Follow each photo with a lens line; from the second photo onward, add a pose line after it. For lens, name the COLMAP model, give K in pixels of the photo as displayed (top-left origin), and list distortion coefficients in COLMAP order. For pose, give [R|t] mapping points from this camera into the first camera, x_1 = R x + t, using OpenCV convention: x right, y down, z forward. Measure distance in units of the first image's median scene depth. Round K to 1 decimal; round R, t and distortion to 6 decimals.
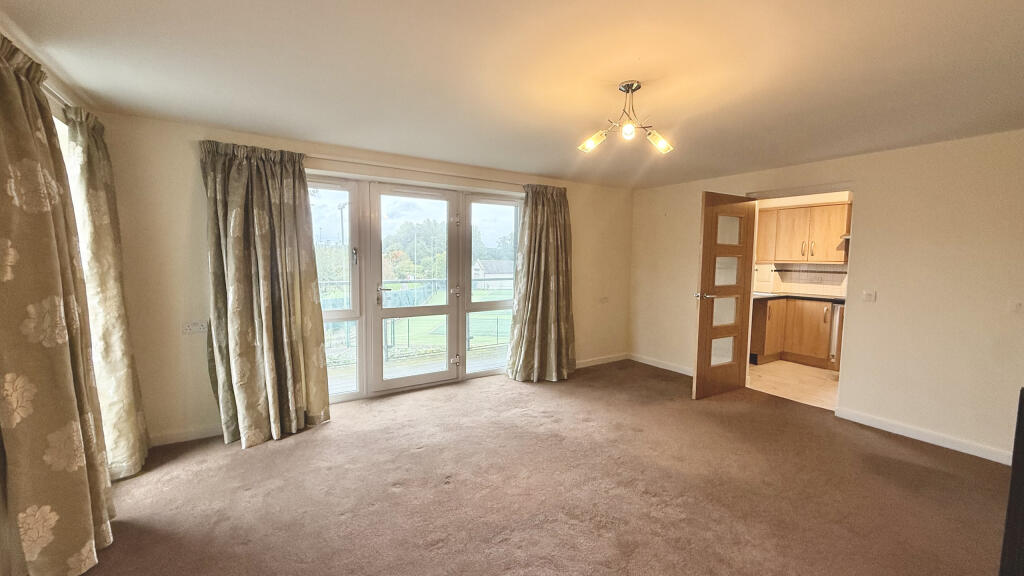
lens RADIAL K [[398.6, 0, 506.5], [0, 398.6, 289.1], [0, 0, 1]] dist [-0.002815, 0.000074]
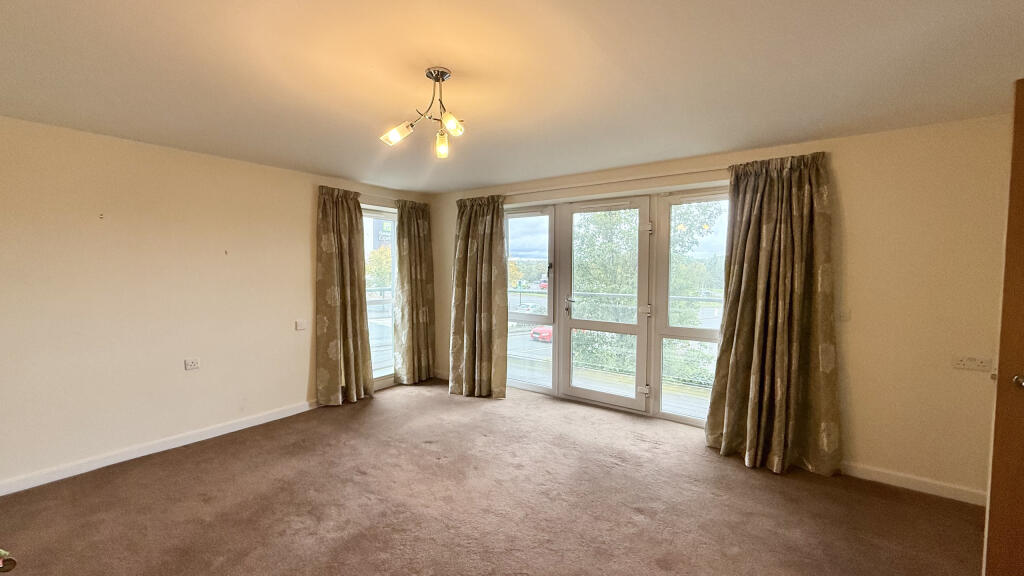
lens RADIAL K [[398.6, 0, 504.0], [0, 398.6, 288.7], [0, 0, 1]] dist [-0.002815, 0.000074]
pose [[0.364287, 0.039736, -0.930439, 0.616248], [-0.074830, 0.997108, 0.013286, -0.032285], [0.928275, 0.064785, 0.366207, 0.429297]]
